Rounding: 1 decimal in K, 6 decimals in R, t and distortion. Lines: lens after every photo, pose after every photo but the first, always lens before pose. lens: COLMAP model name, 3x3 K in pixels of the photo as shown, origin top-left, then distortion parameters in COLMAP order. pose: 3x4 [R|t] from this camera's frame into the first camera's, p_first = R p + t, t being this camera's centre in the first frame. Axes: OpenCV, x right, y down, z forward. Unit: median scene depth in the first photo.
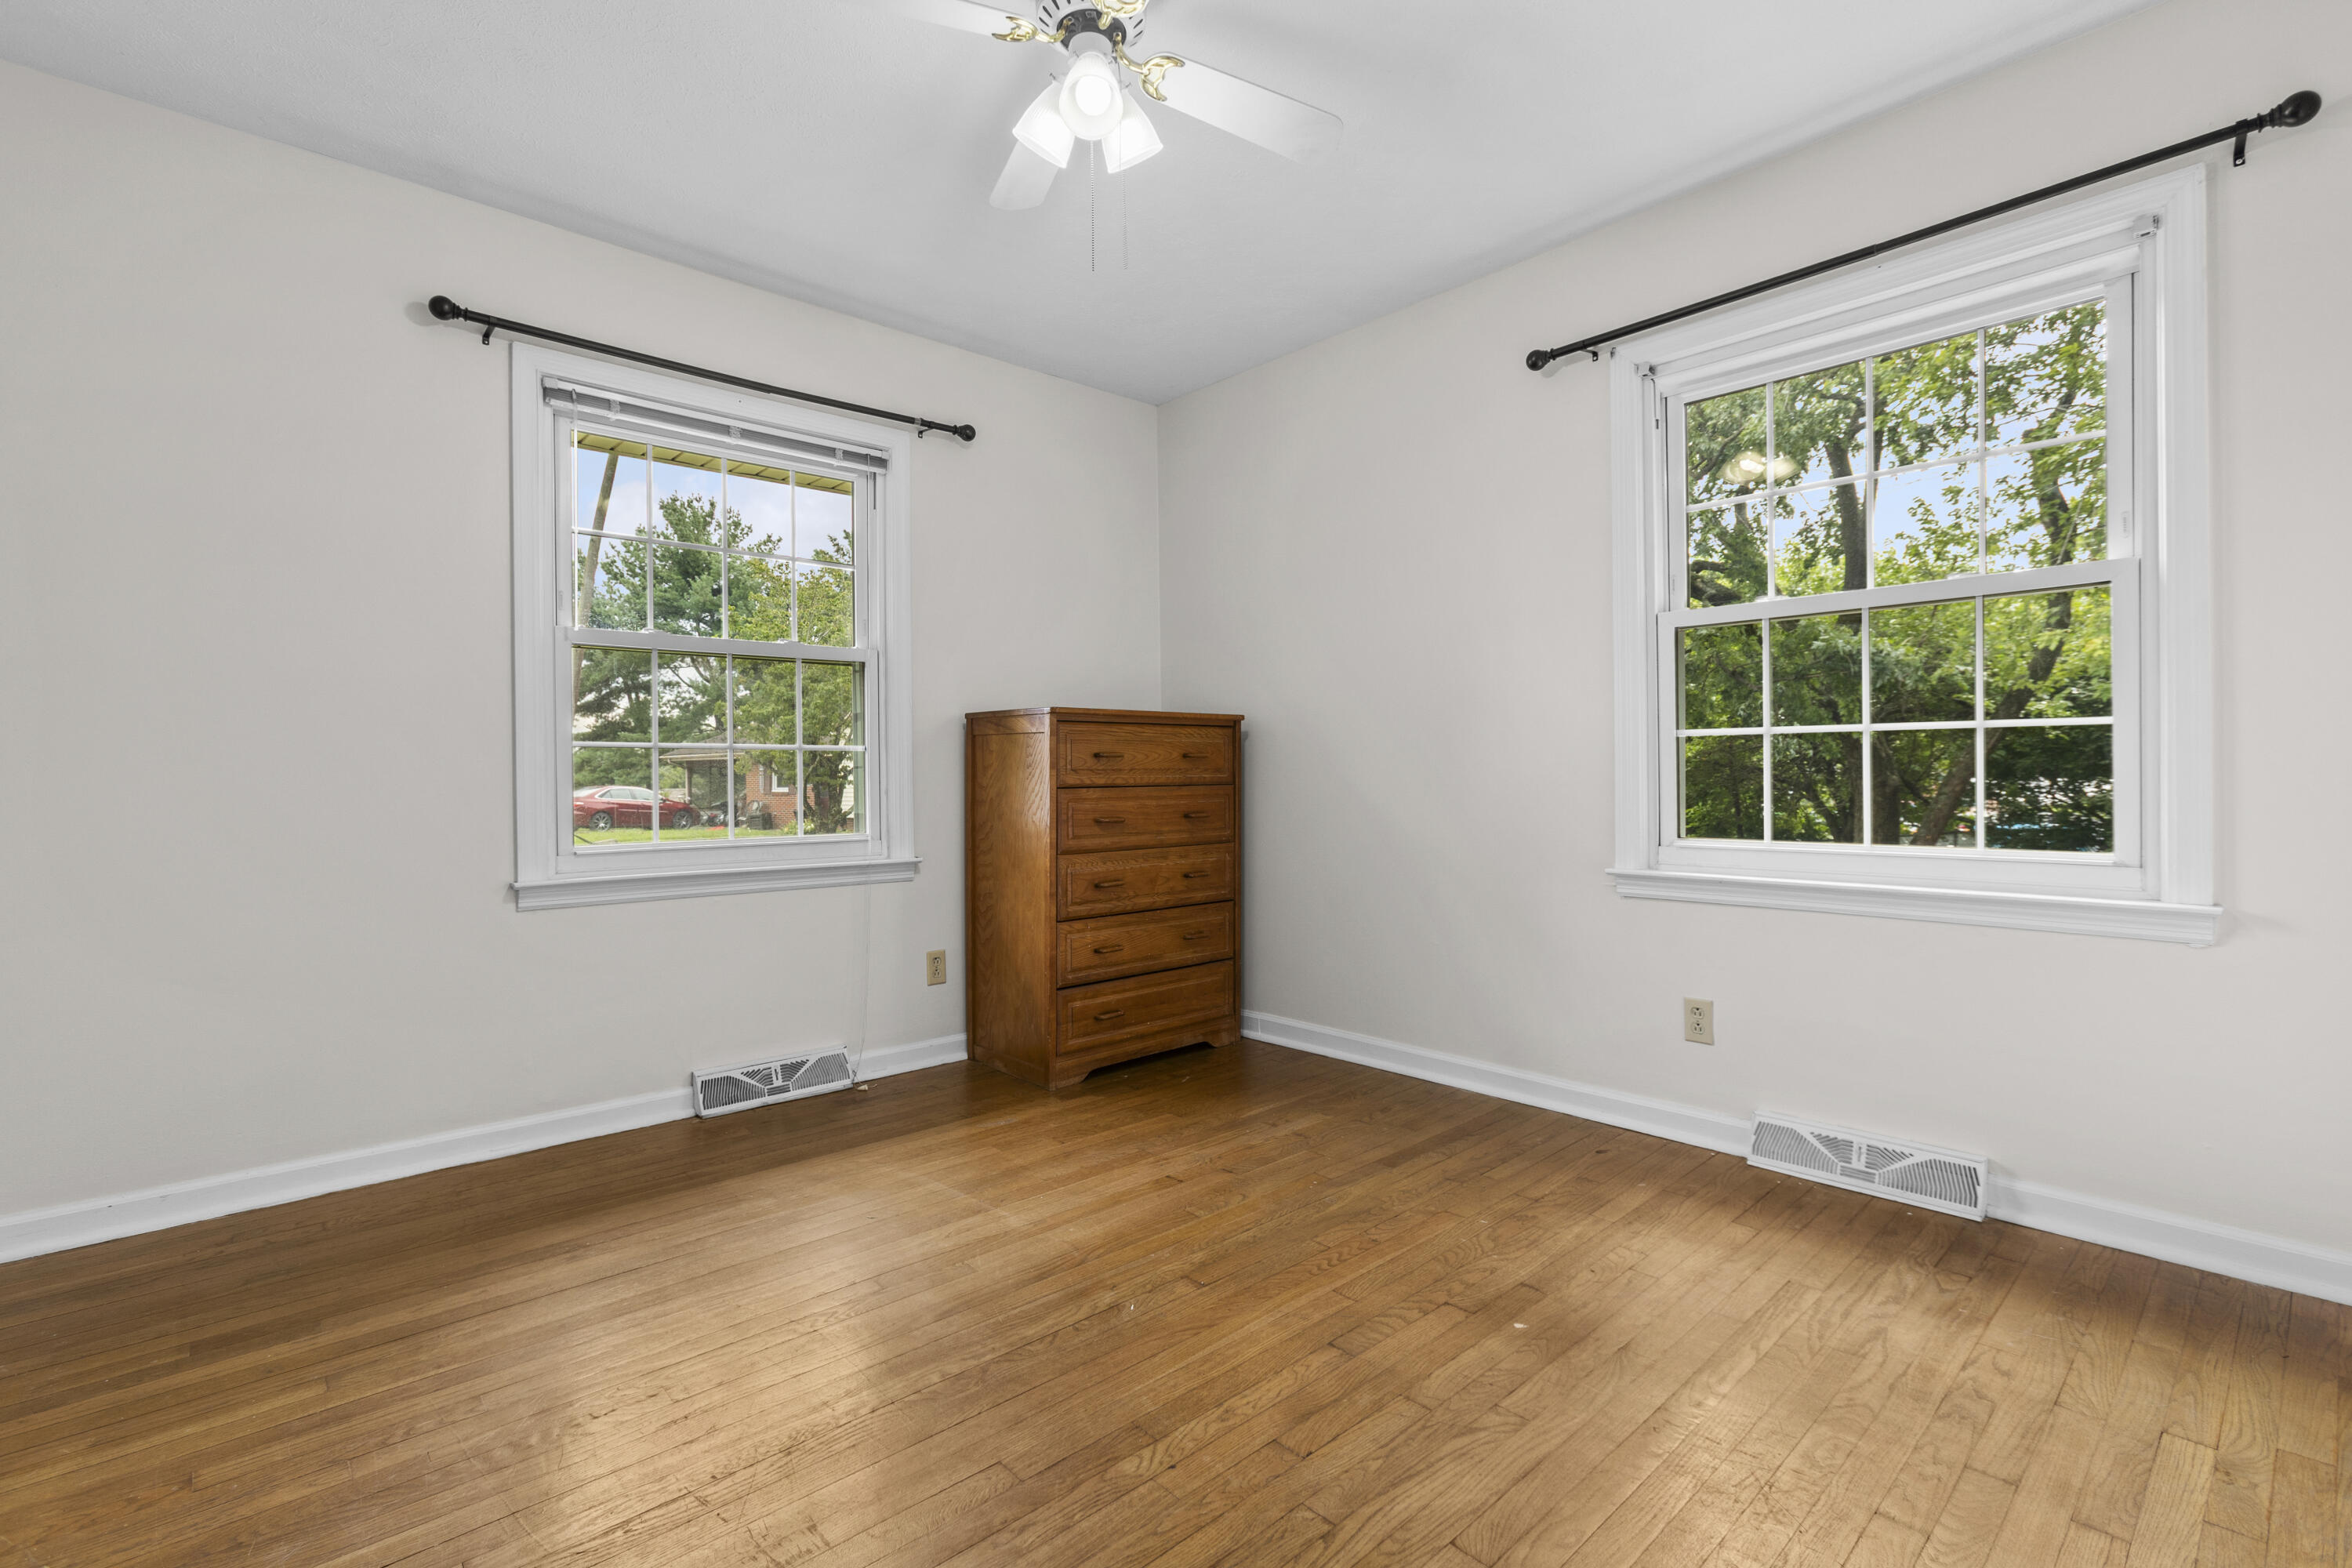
lens RADIAL K [[1065.1, 0, 1181.1], [0, 1065.1, 783.4], [0, 0, 1]] dist [-0.000219, 0.000644]
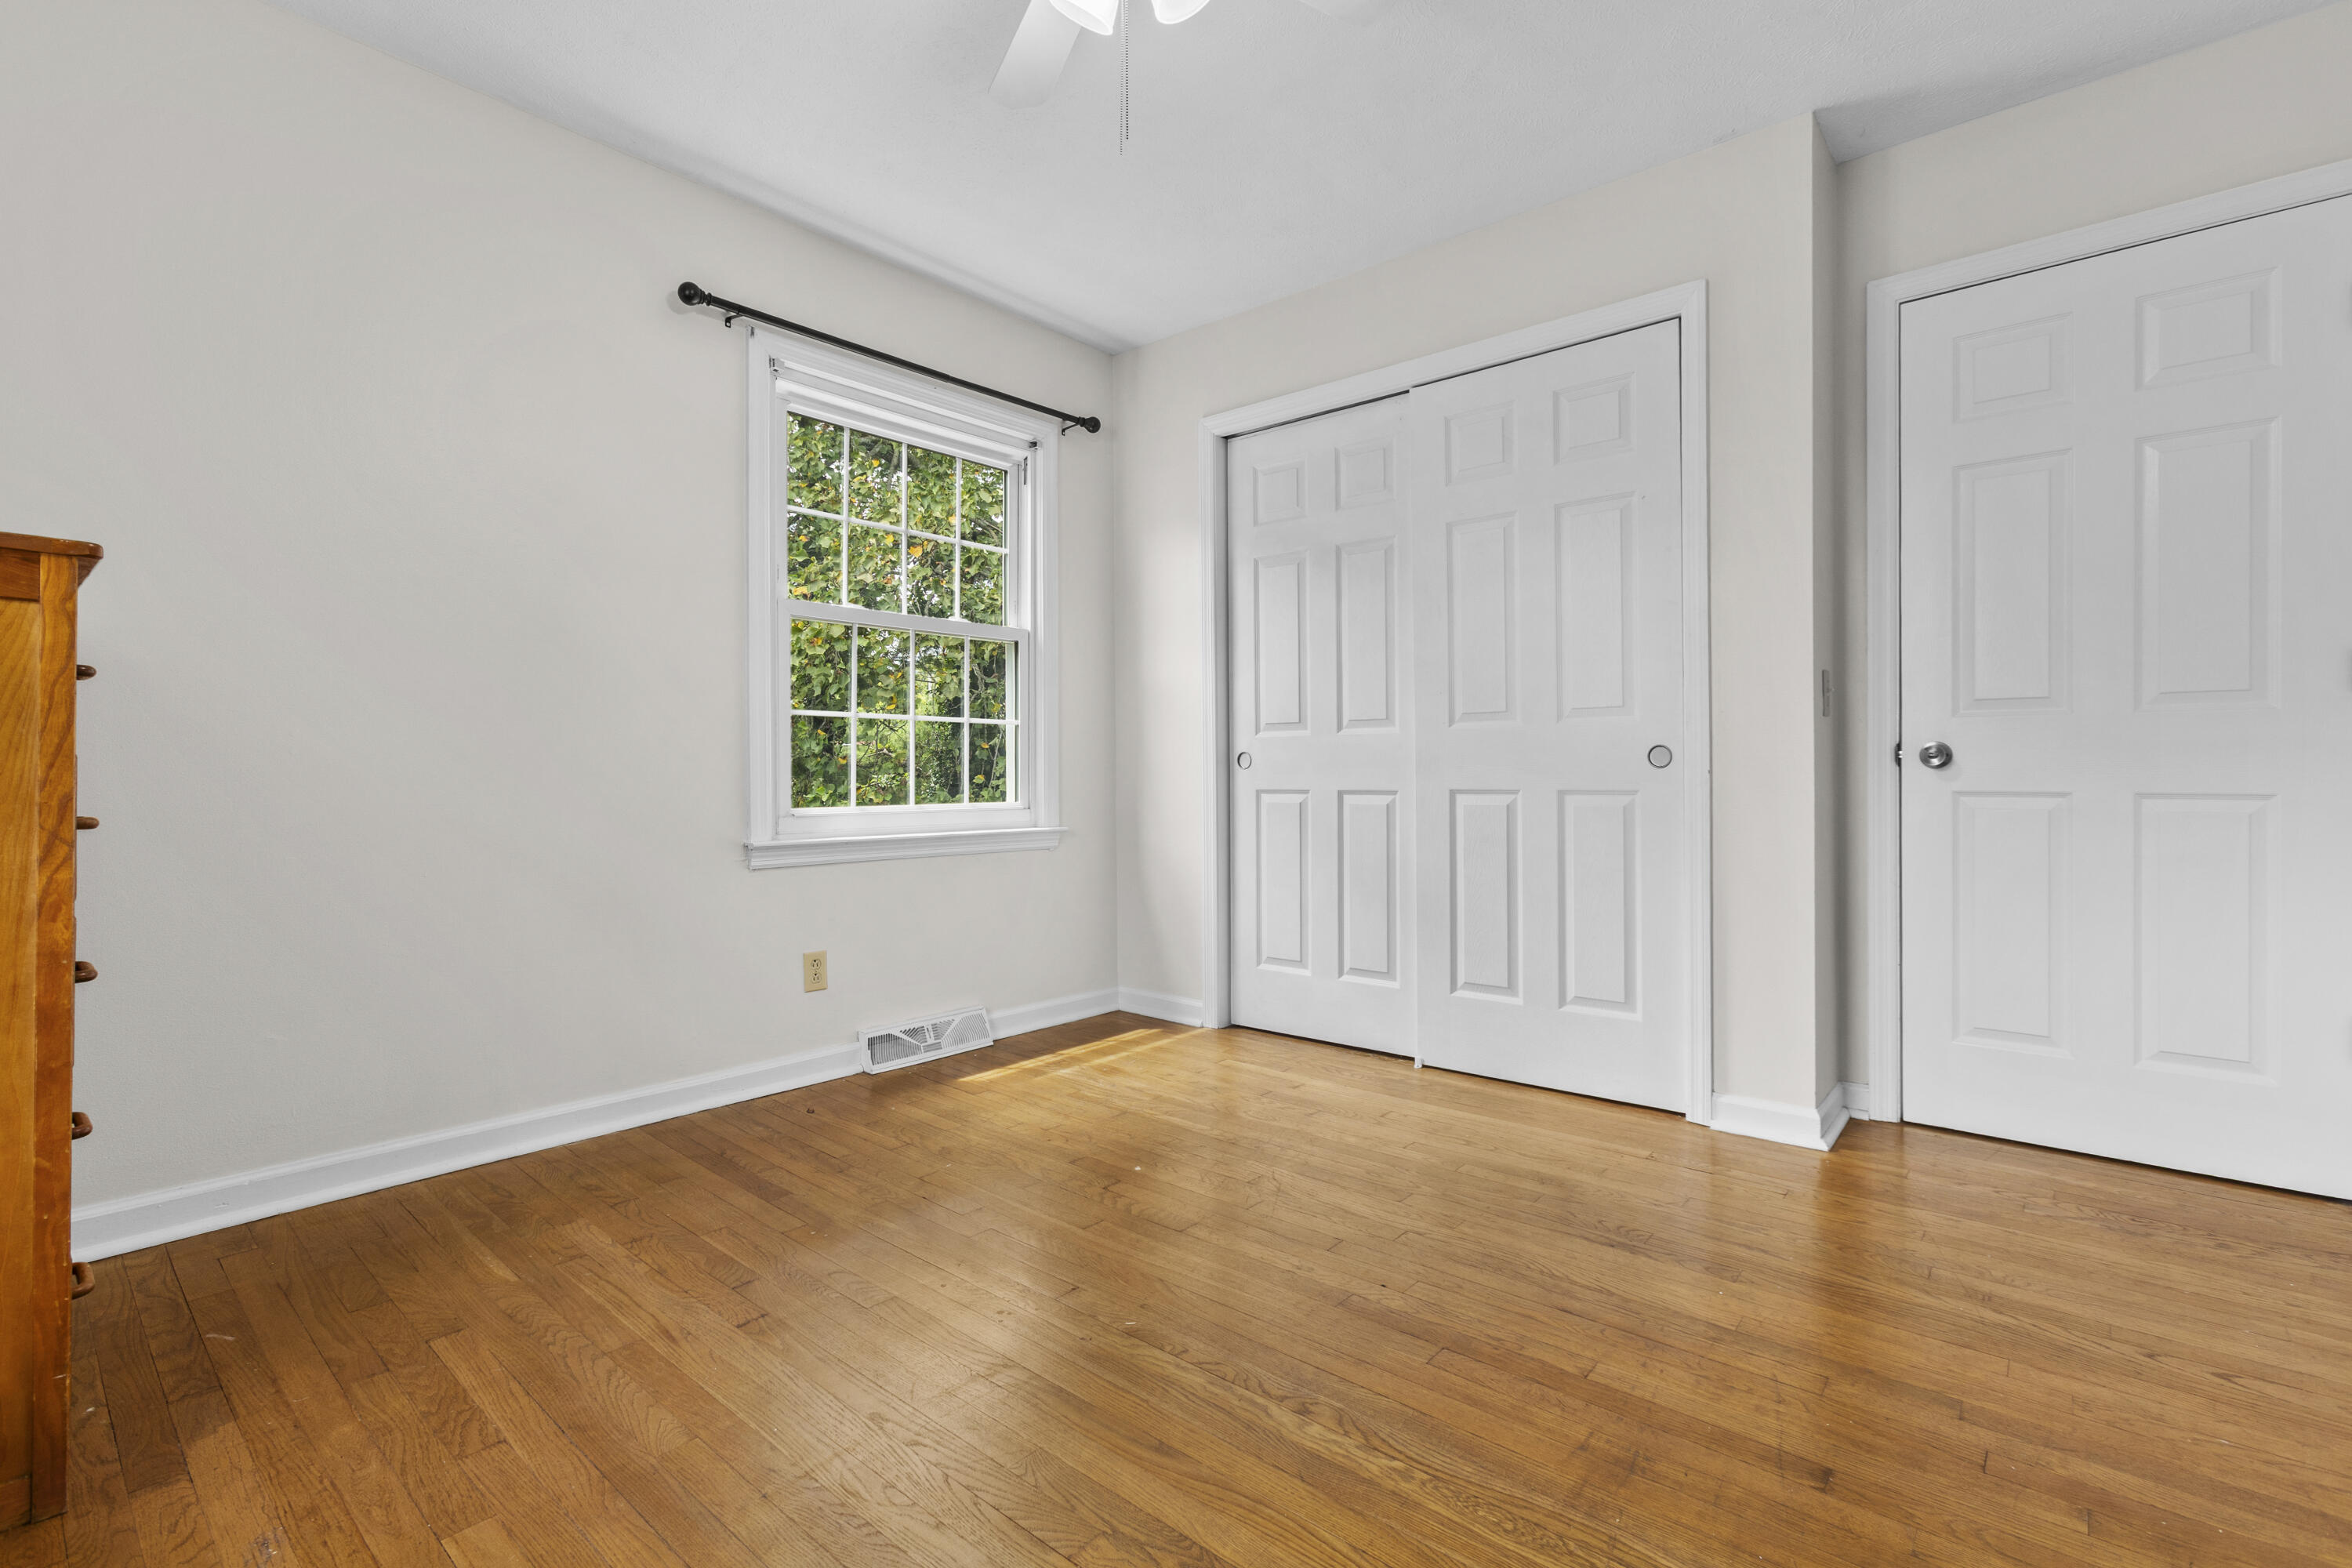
lens RADIAL K [[1065.1, 0, 1180.6], [0, 1065.1, 769.5], [0, 0, 1]] dist [-0.000219, 0.000644]
pose [[-0.111597, 0.007691, 0.993724, -0.677927], [0.008945, 0.999937, -0.006735, 0.023413], [-0.993713, 0.008137, -0.111659, 0.753818]]
